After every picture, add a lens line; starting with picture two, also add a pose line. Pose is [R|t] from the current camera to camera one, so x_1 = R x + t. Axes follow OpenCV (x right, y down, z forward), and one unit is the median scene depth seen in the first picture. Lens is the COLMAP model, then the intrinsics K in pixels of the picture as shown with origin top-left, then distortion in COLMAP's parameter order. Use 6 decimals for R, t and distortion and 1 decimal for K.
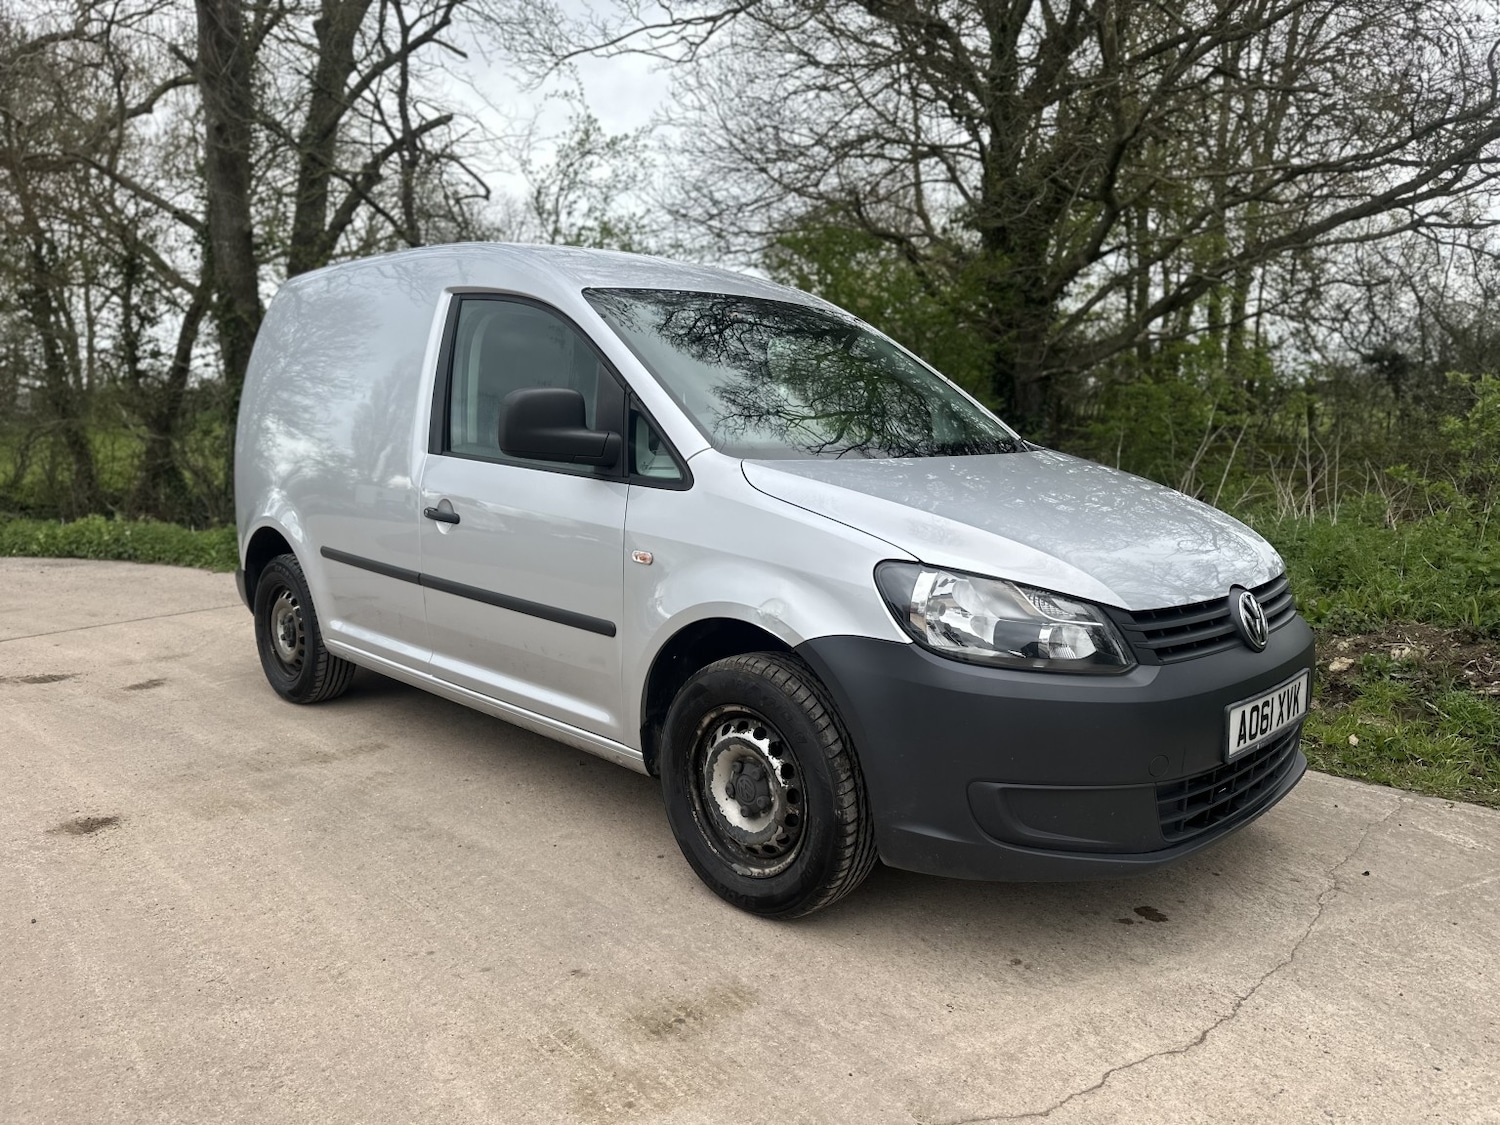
lens RADIAL K [[1056.6, 0, 745.0], [0, 1056.6, 565.7], [0, 0, 1]] dist [0.012582, -0.019295]
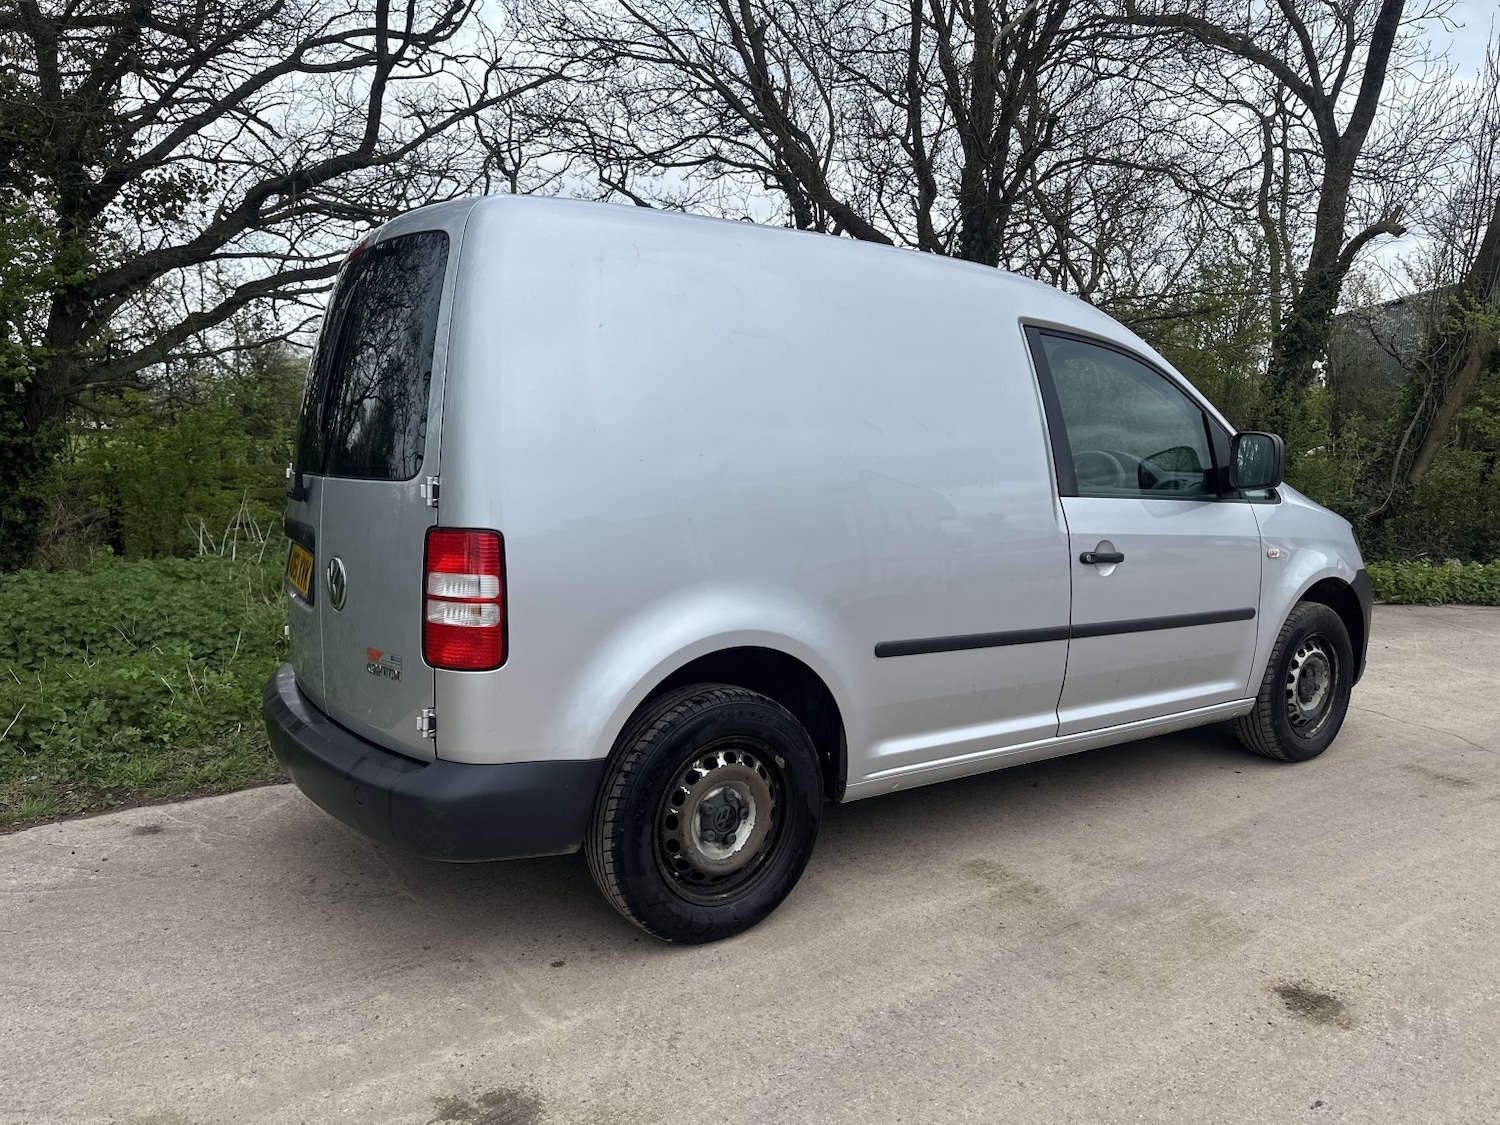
lens RADIAL K [[1053.4, 0, 759.7], [0, 1053.4, 564.4], [0, 0, 1]] dist [0.011166, -0.018012]
pose [[0.189010, -0.118888, 0.974752, -0.517997], [0.130719, 0.986856, 0.095017, -0.070625], [-0.973236, 0.109459, 0.202067, 0.443714]]
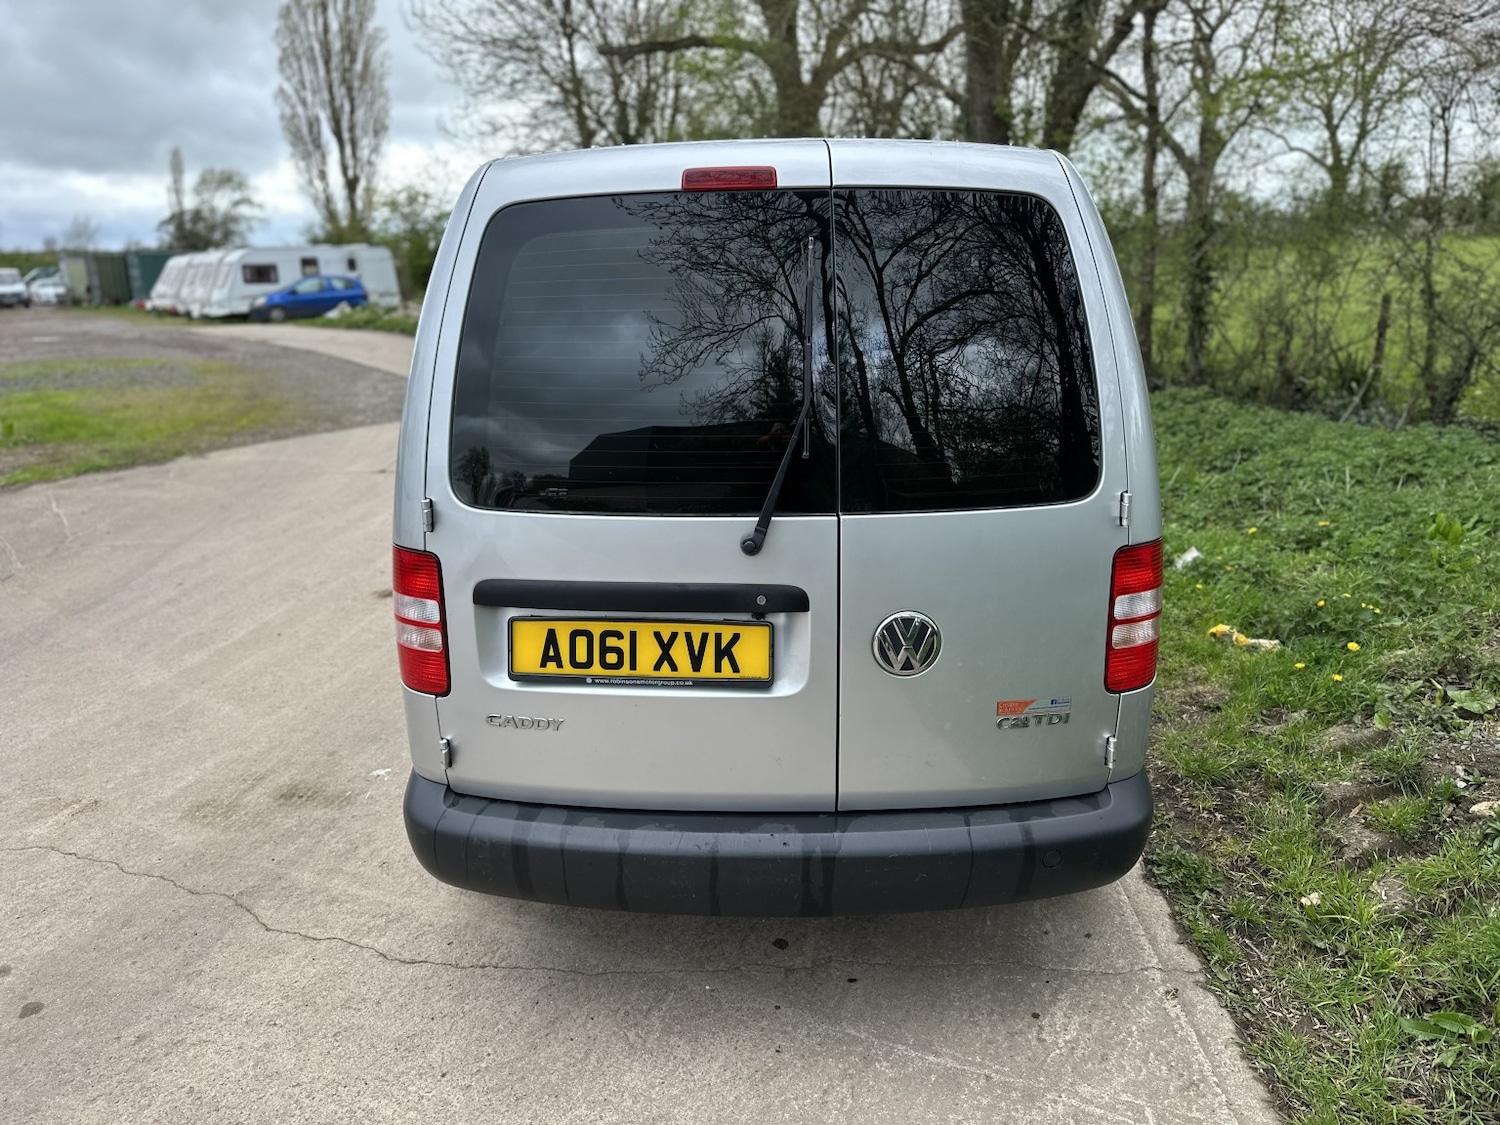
lens RADIAL K [[1060.0, 0, 750.0], [0, 1060.0, 562.5], [0, 0, 1]] dist [0.001381, -0.008504]
pose [[0.646873, 0.205912, -0.734272, 0.361846], [-0.094310, 0.977066, 0.190914, -0.067334], [0.756743, -0.054248, 0.651457, 0.126268]]
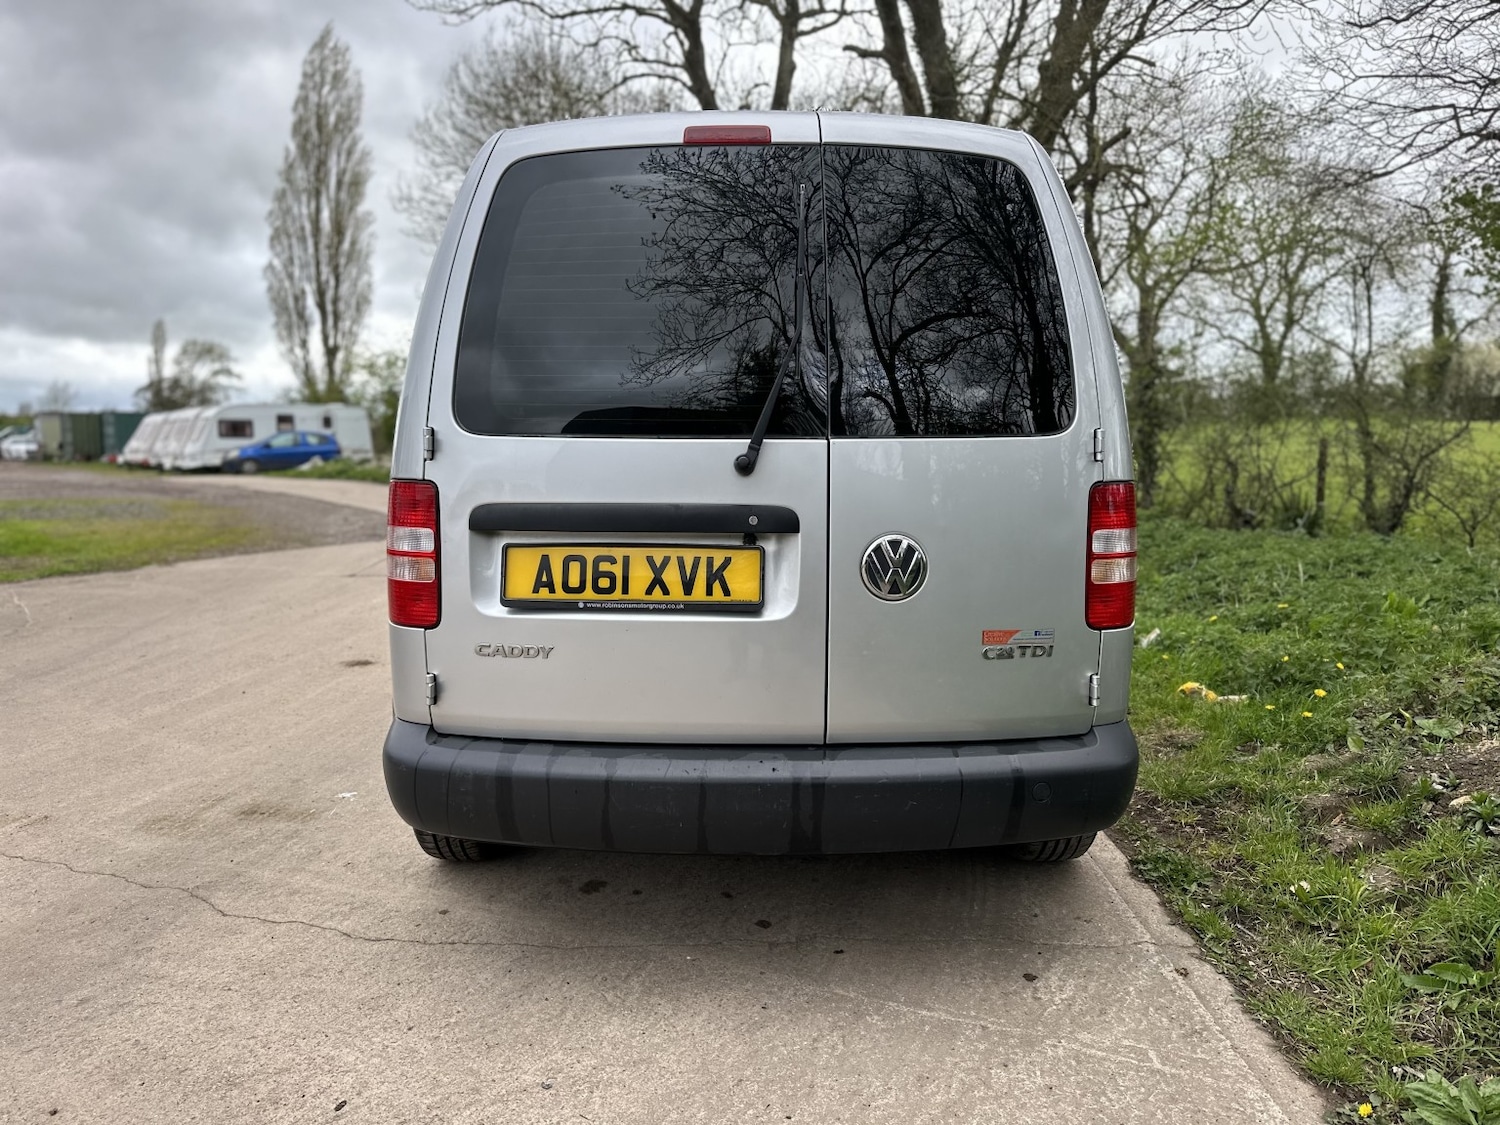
lens RADIAL K [[1056.8, 0, 745.6], [0, 1056.8, 558.2], [0, 0, 1]] dist [0.009540, -0.017160]
pose [[0.668664, 0.092881, -0.737741, 0.370328], [-0.108693, 0.993720, 0.026594, -0.011571], [0.735578, 0.062405, 0.674560, 0.117294]]
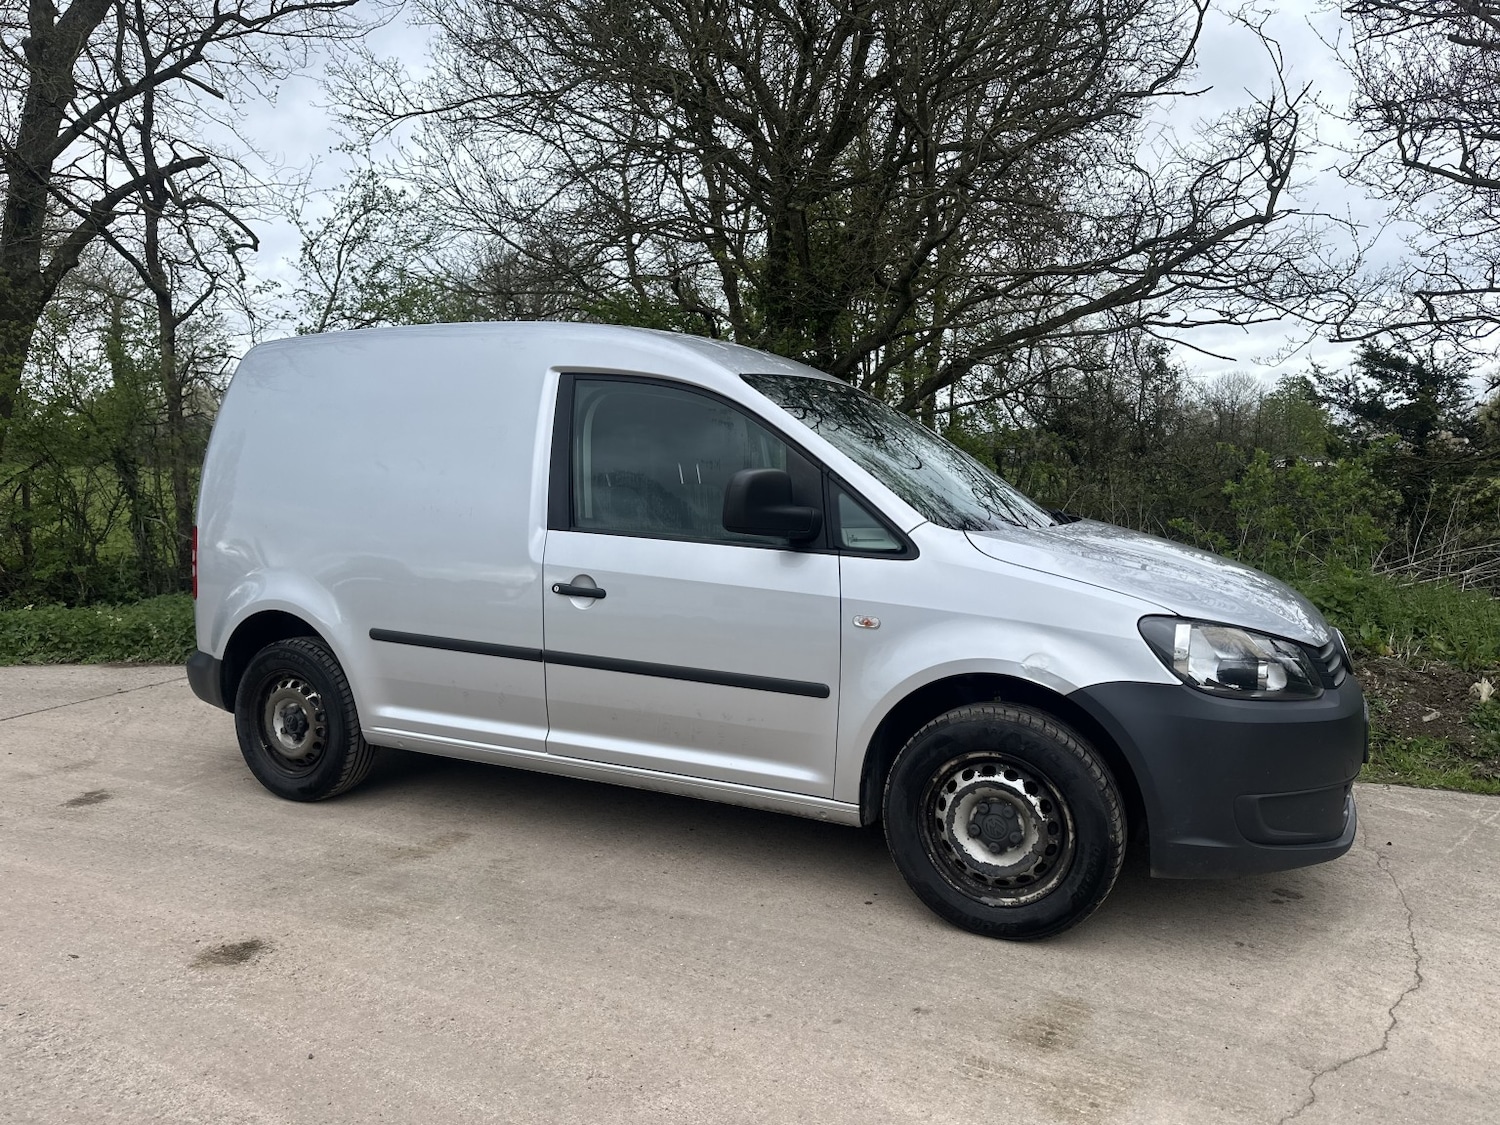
lens RADIAL K [[1053.5, 0, 751.0], [0, 1053.5, 567.1], [0, 0, 1]] dist [0.015041, -0.024285]
pose [[0.950779, -0.029795, 0.308433, -0.174321], [0.046177, 0.997876, -0.045952, -0.006706], [-0.306409, 0.057933, 0.950135, 0.001197]]
